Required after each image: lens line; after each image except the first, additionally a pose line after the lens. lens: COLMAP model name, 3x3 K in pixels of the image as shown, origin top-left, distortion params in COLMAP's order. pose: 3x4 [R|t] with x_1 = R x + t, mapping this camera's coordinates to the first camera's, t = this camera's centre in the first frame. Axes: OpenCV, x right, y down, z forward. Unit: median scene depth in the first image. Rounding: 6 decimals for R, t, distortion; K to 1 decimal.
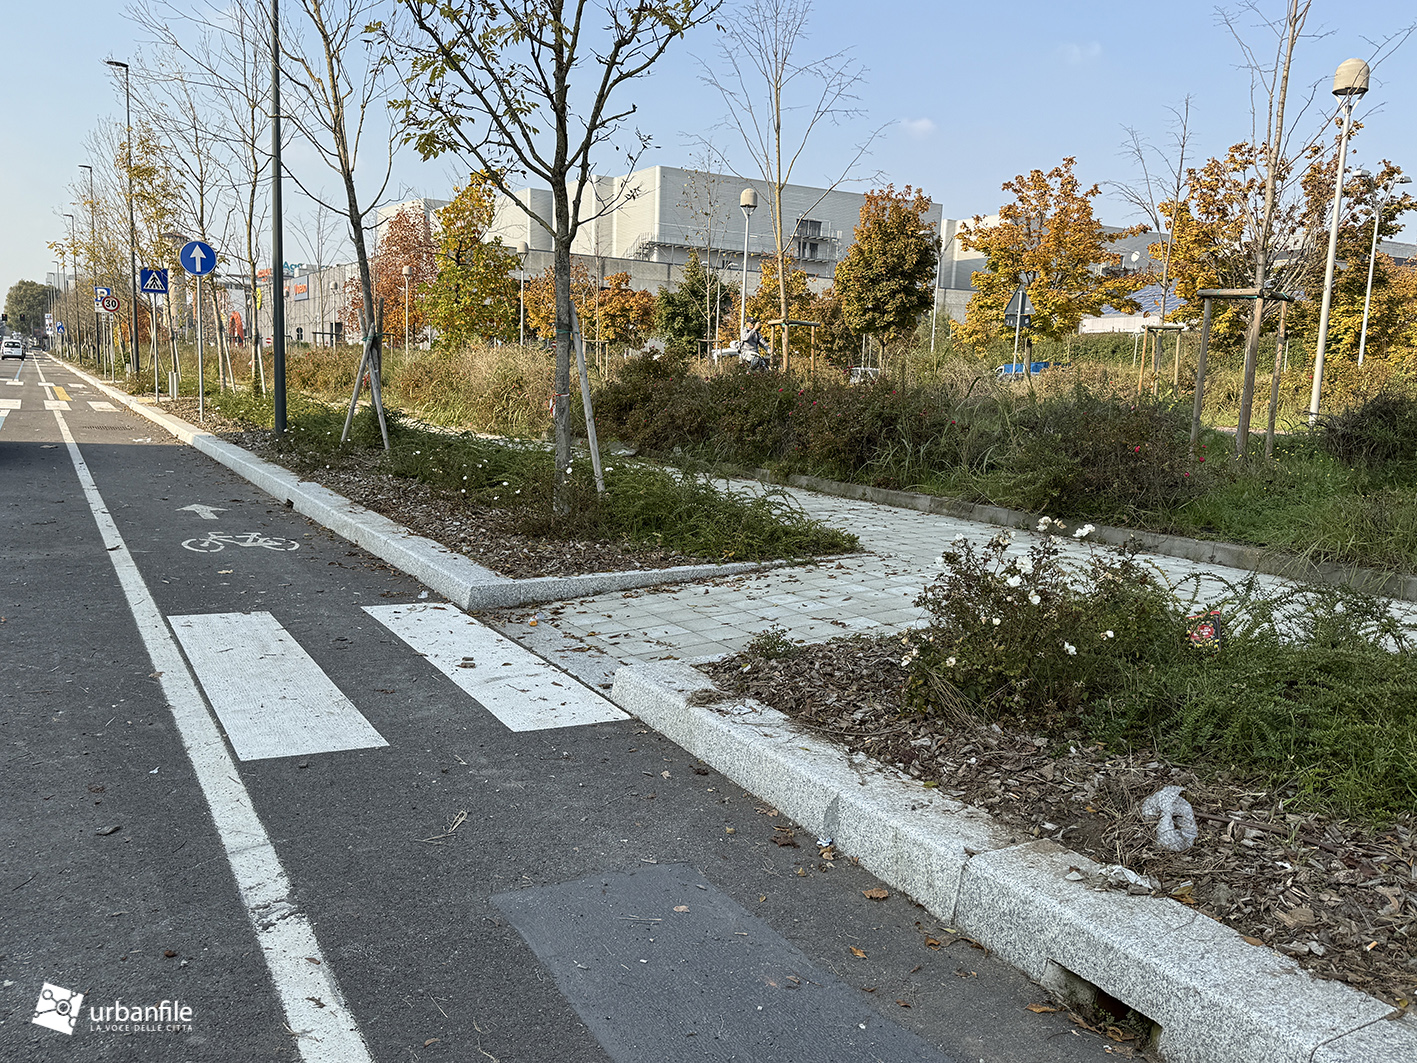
lens RADIAL K [[1156.2, 0, 707.4], [0, 1156.2, 546.0], [0, 0, 1]] dist [0.046074, -0.078714]
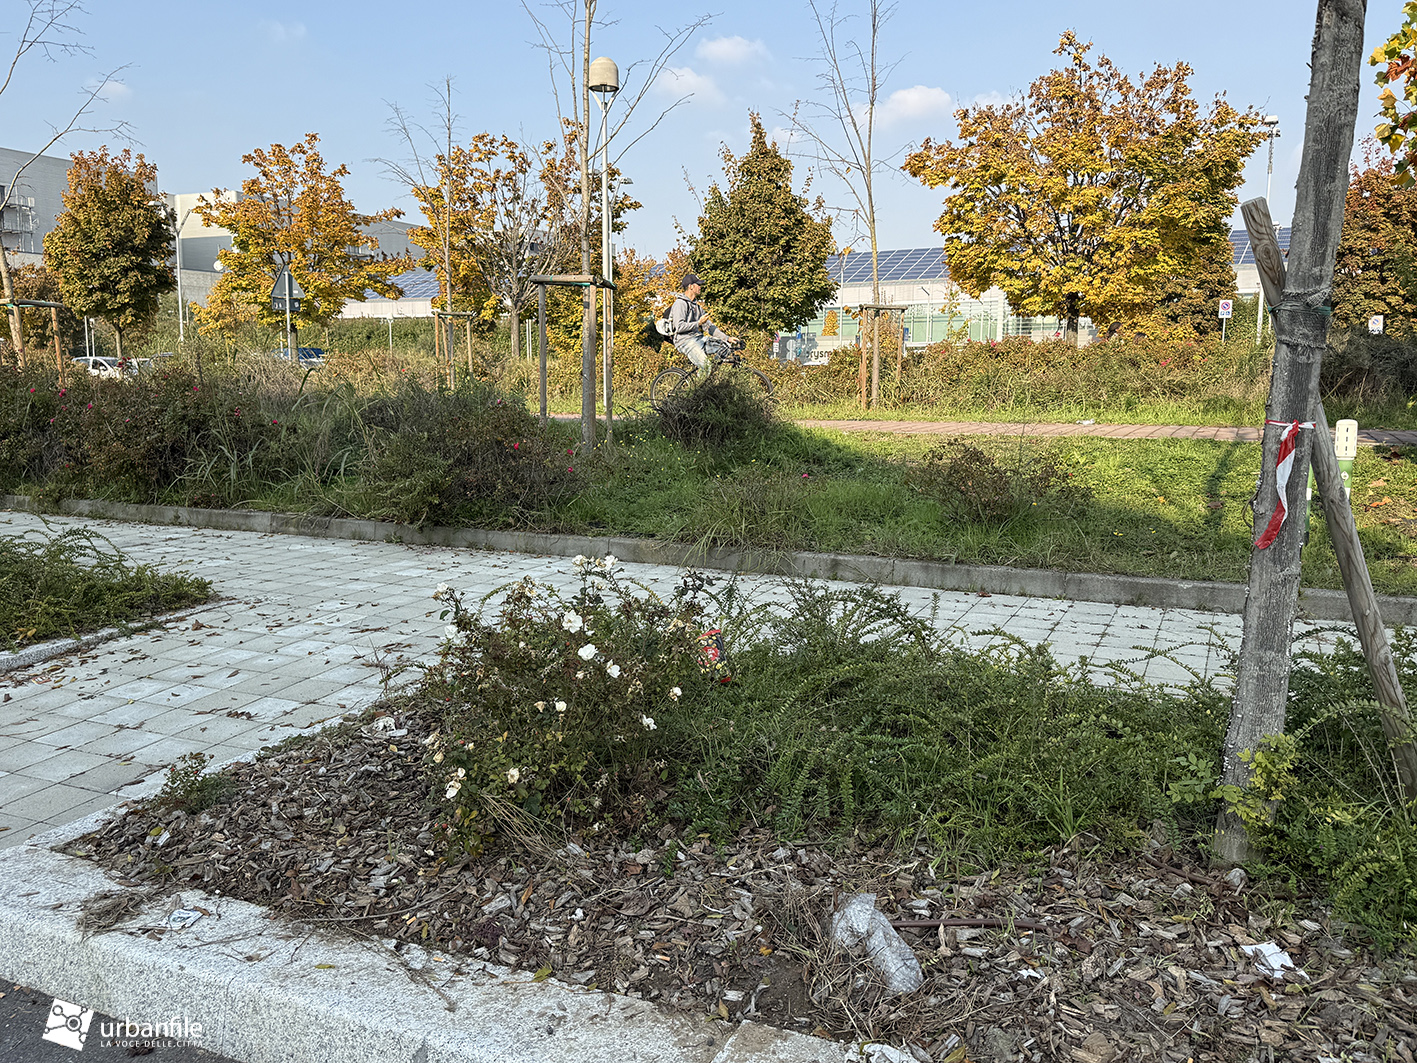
lens RADIAL K [[1156.2, 0, 711.0], [0, 1156.2, 532.3], [0, 0, 1]] dist [0.046074, -0.078714]
pose [[0.806898, -0.106190, 0.581067, -0.036661], [0.105890, 0.993777, 0.034570, -0.024739], [-0.581122, 0.033635, 0.813121, 0.140637]]
